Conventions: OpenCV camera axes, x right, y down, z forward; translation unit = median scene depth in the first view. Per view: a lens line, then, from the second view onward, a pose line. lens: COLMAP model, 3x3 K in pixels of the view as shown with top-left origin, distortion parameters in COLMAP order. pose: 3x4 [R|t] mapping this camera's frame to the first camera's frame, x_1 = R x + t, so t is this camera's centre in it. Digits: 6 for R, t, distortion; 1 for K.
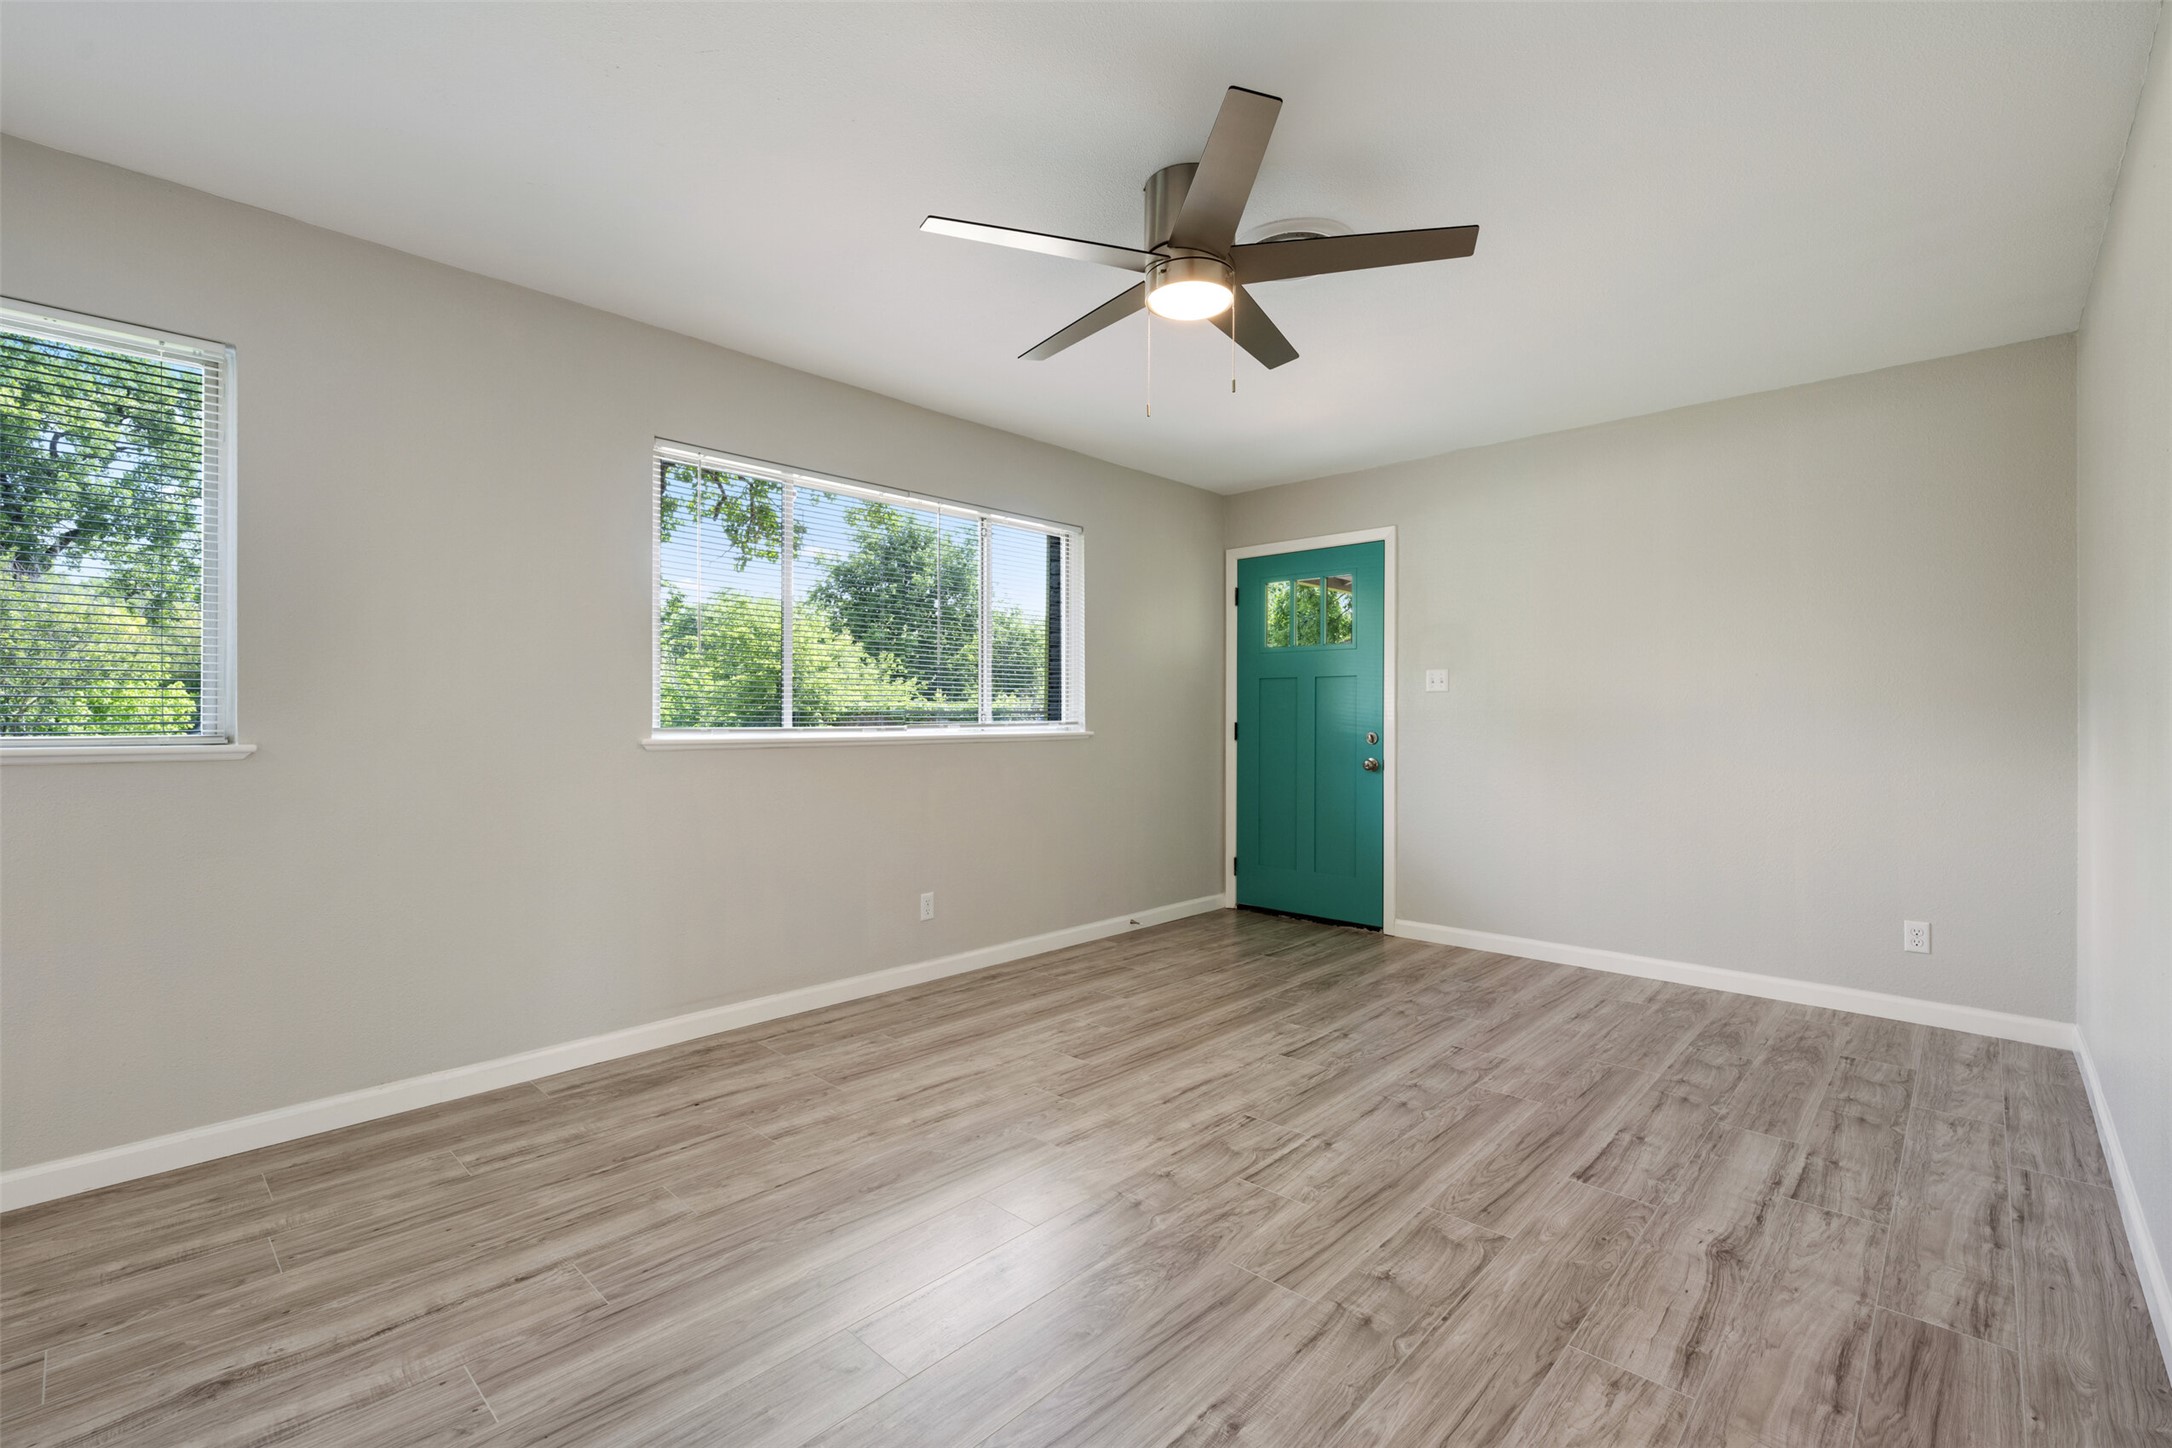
lens RADIAL K [[941.8, 0, 1087.4], [0, 941.8, 716.5], [0, 0, 1]] dist [-0.001910, 0.000386]
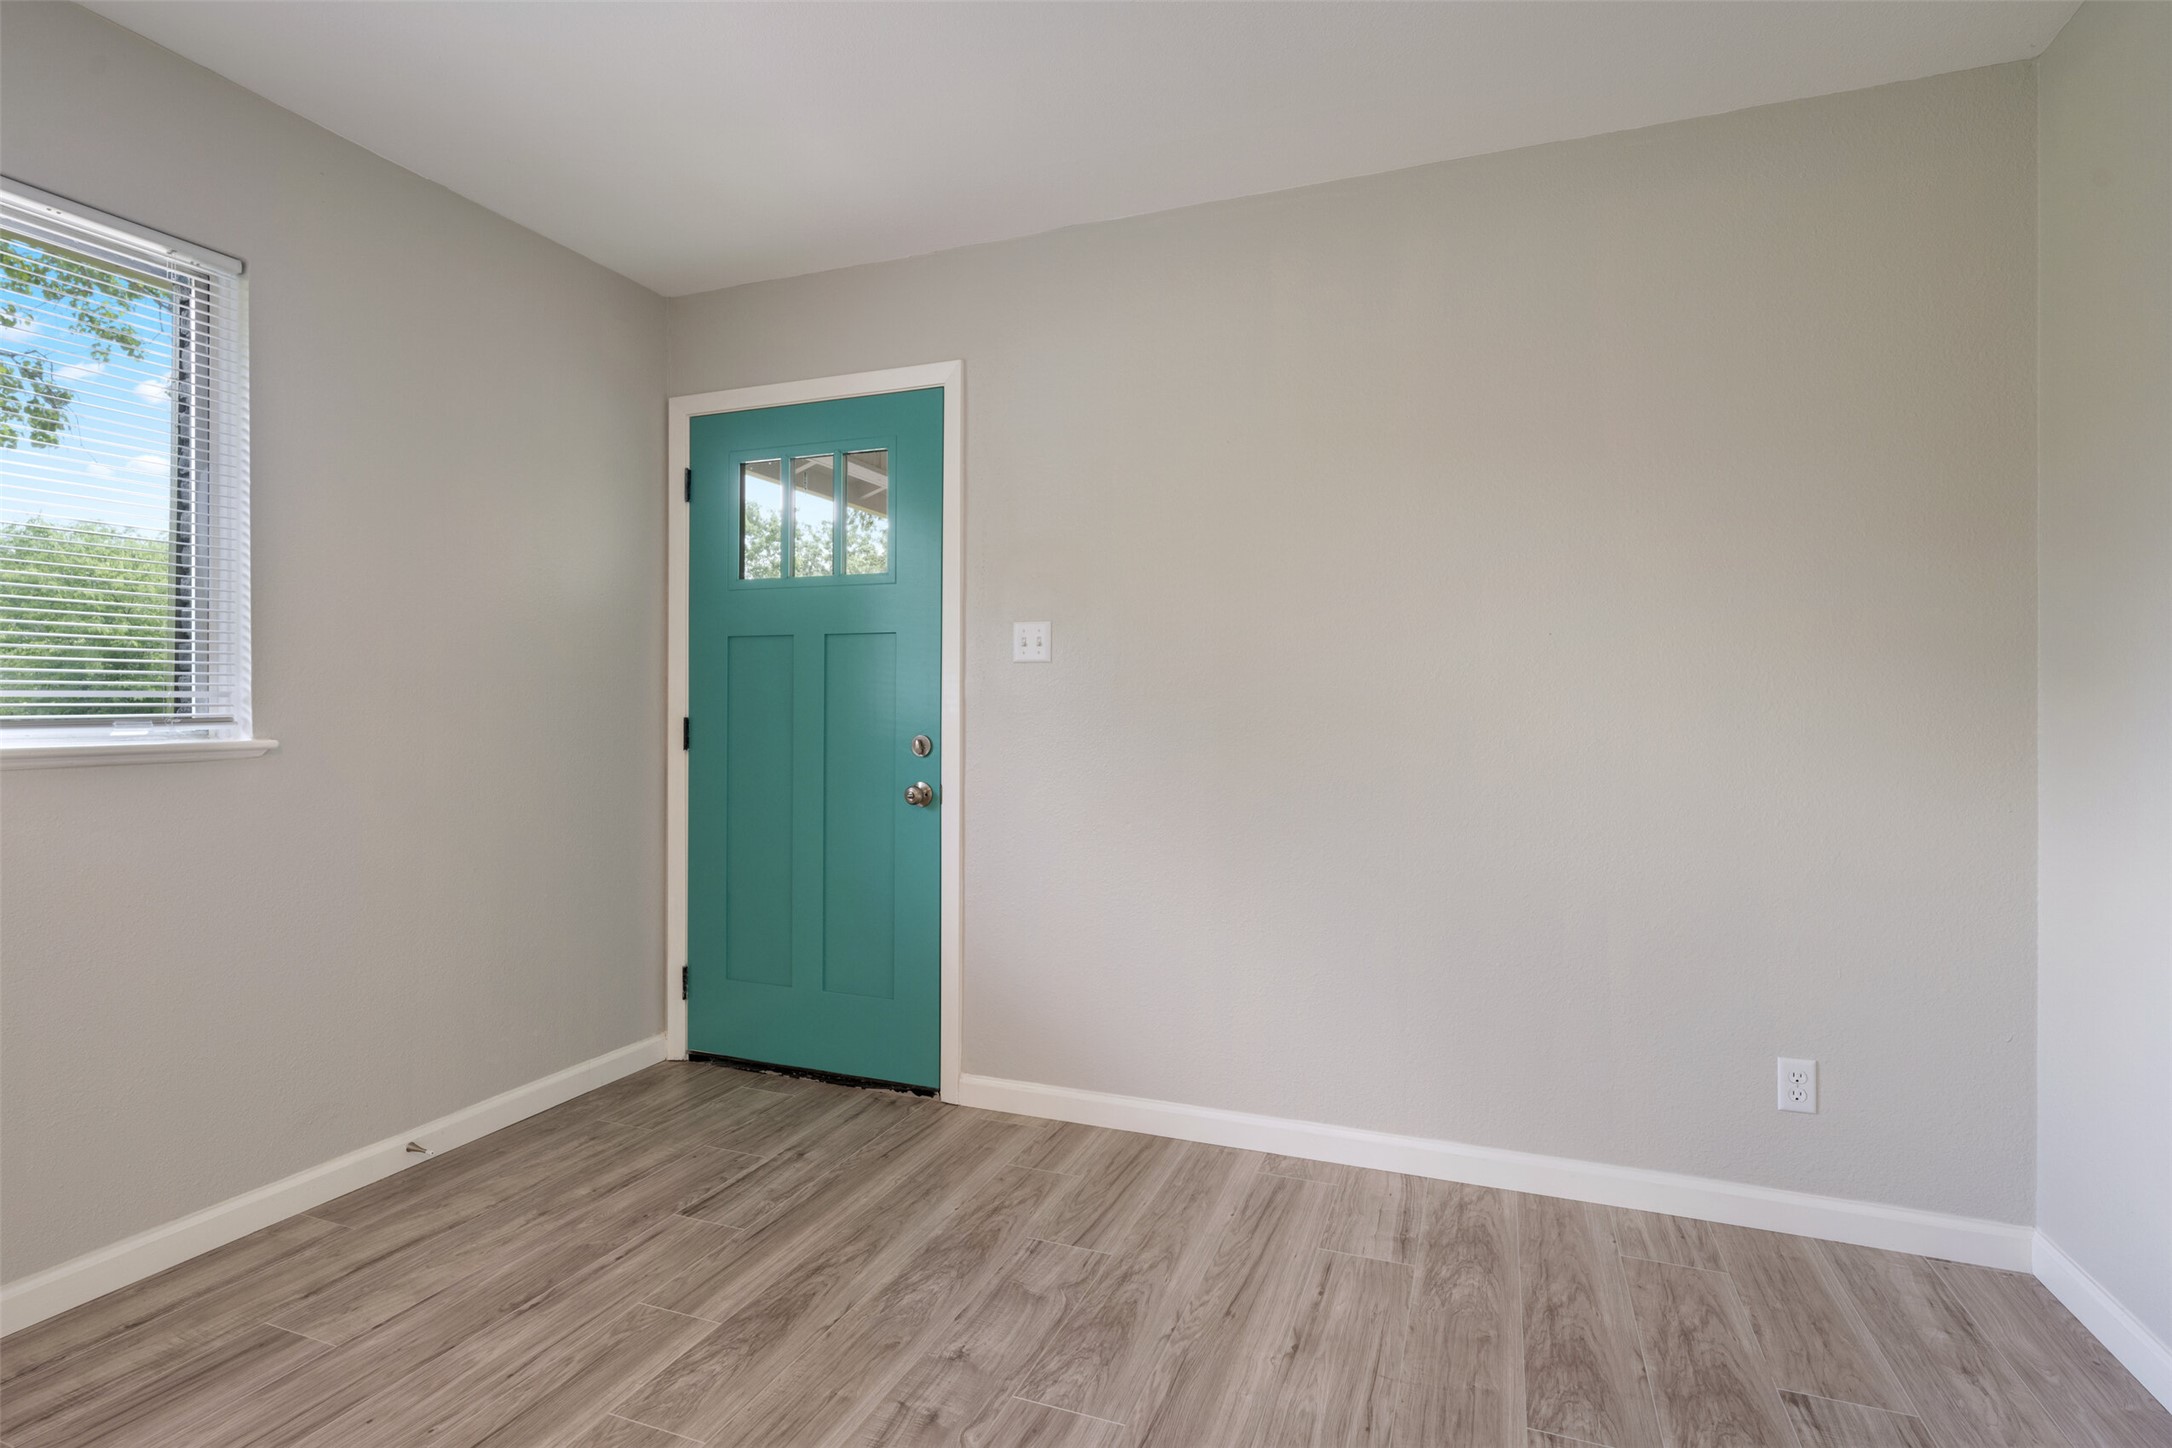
lens RADIAL K [[1038.7, 0, 1092.2], [0, 1038.7, 732.6], [0, 0, 1]] dist [0.001359, 0.000521]
pose [[0.925369, -0.007009, 0.379003, 0.226432], [-0.001556, 0.999750, 0.022287, 0.002072], [-0.379065, -0.021213, 0.925127, 0.552753]]
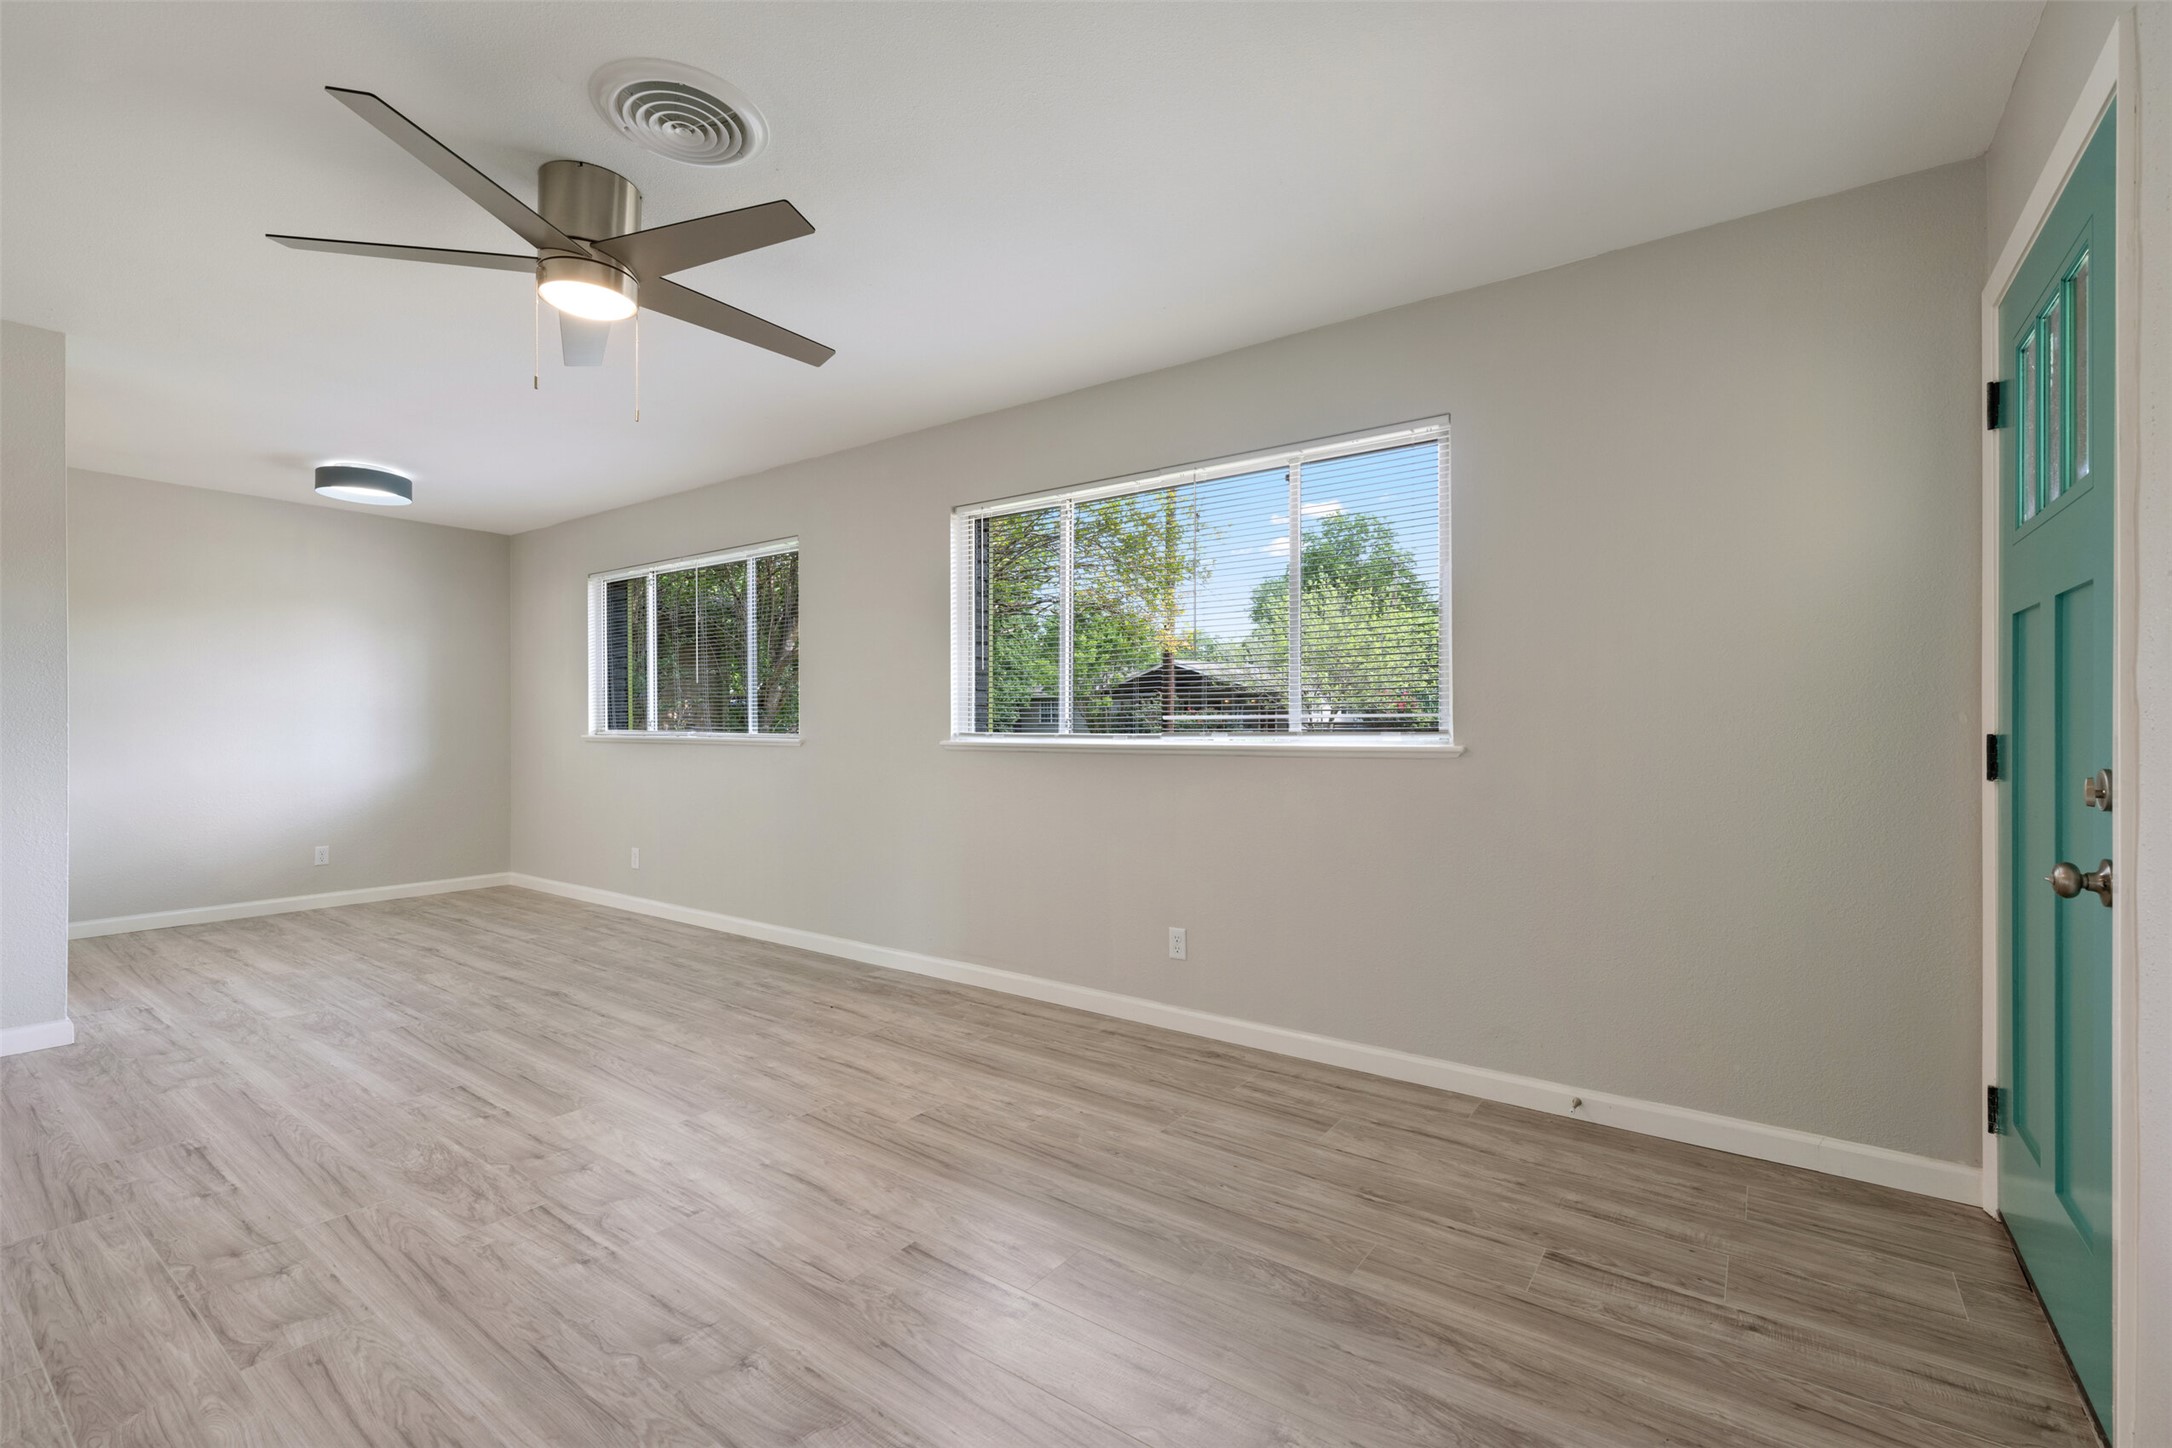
lens RADIAL K [[941.8, 0, 1085.7], [0, 941.8, 721.7], [0, 0, 1]] dist [-0.001910, 0.000386]
pose [[0.132662, -0.005711, -0.991145, 0.746565], [0.000857, 0.999984, -0.005647, 0.005251], [0.991161, -0.000101, 0.132665, 0.894496]]
